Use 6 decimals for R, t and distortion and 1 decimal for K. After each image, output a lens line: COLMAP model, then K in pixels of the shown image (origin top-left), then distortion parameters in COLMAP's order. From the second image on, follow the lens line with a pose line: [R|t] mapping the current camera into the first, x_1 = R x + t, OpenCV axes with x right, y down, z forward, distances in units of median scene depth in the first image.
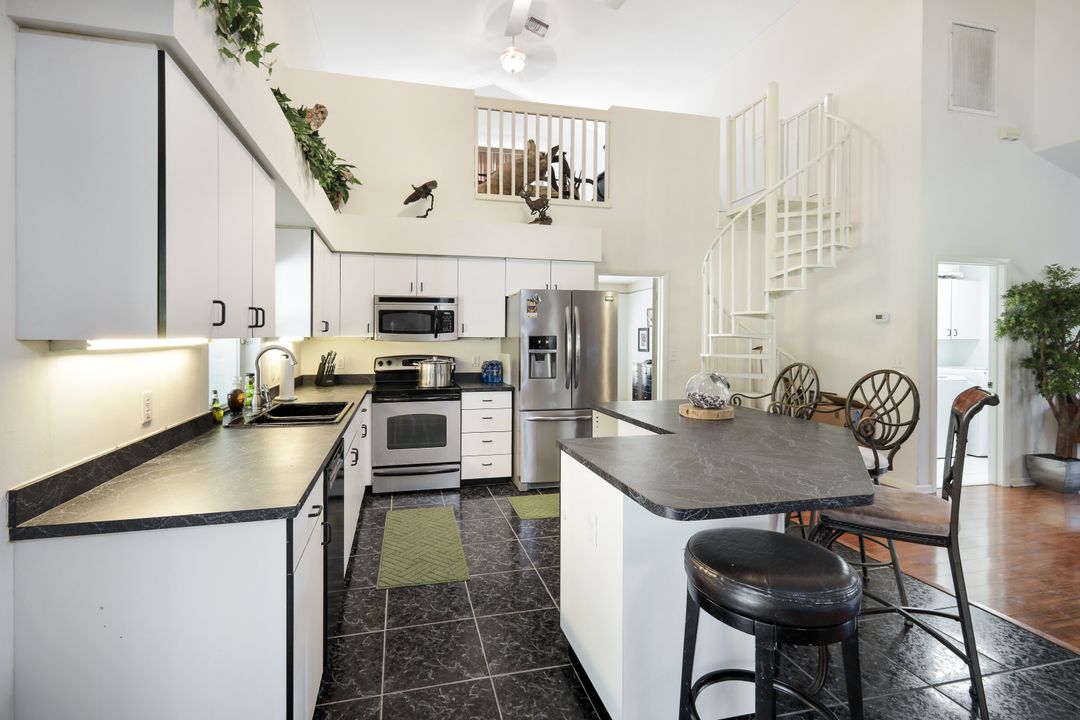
lens RADIAL K [[511.6, 0, 508.3], [0, 511.6, 336.4], [0, 0, 1]] dist [0.018423, 0.000074]
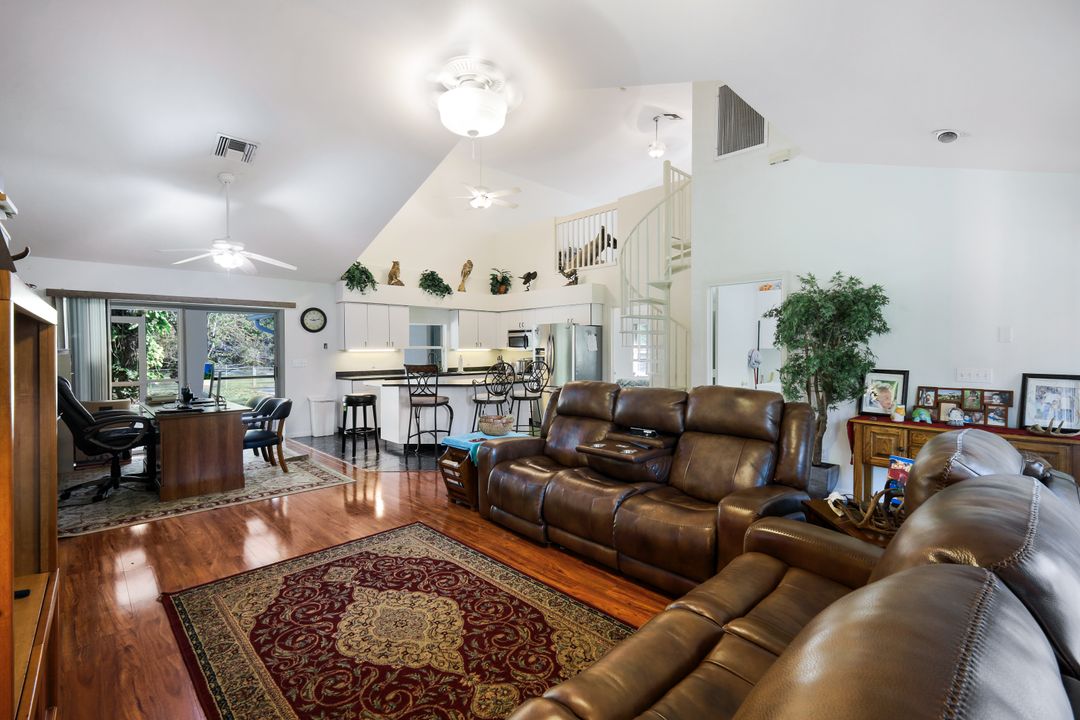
lens RADIAL K [[480.3, 0, 530.0], [0, 480.3, 356.1], [0, 0, 1]] dist [0.008296, 0.000225]
pose [[0.496616, 0.007601, -0.867937, 1.578186], [0.006279, 0.999904, 0.012350, 0.007087], [0.867948, -0.011583, 0.496521, 0.049703]]
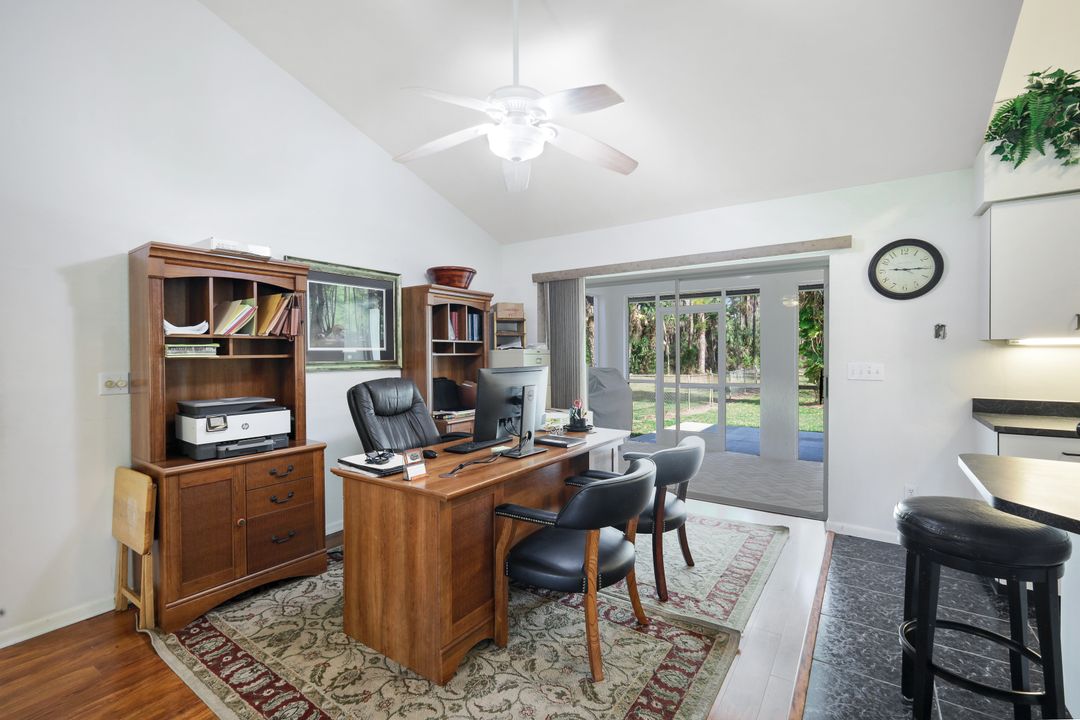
lens RADIAL K [[480.3, 0, 543.4], [0, 480.3, 356.6], [0, 0, 1]] dist [0.008296, 0.000225]
pose [[-0.728583, 0.013903, -0.684816, 0.615513], [0.005292, 0.999878, 0.014669, 0.010825], [0.684937, 0.007063, -0.728568, 0.378181]]
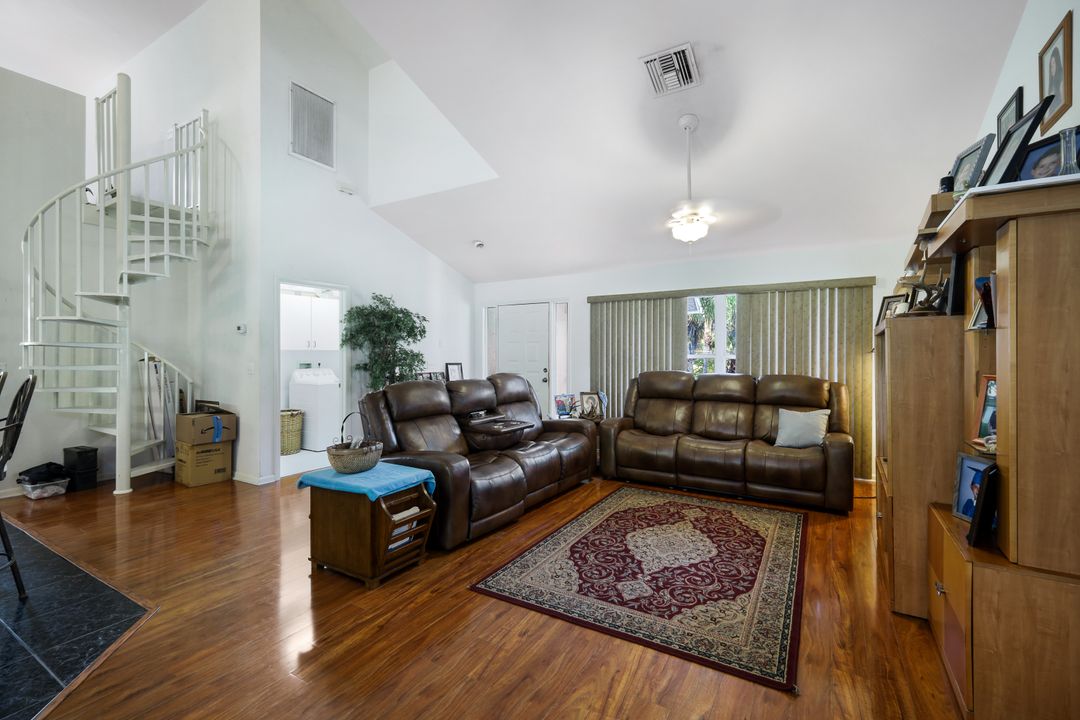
lens RADIAL K [[480.3, 0, 546.8], [0, 480.3, 352.4], [0, 0, 1]] dist [0.008296, 0.000225]
pose [[0.691551, -0.001834, 0.722325, 0.446198], [0.001086, 0.999998, 0.001499, 0.012795], [-0.722327, -0.000252, 0.691552, -0.174962]]
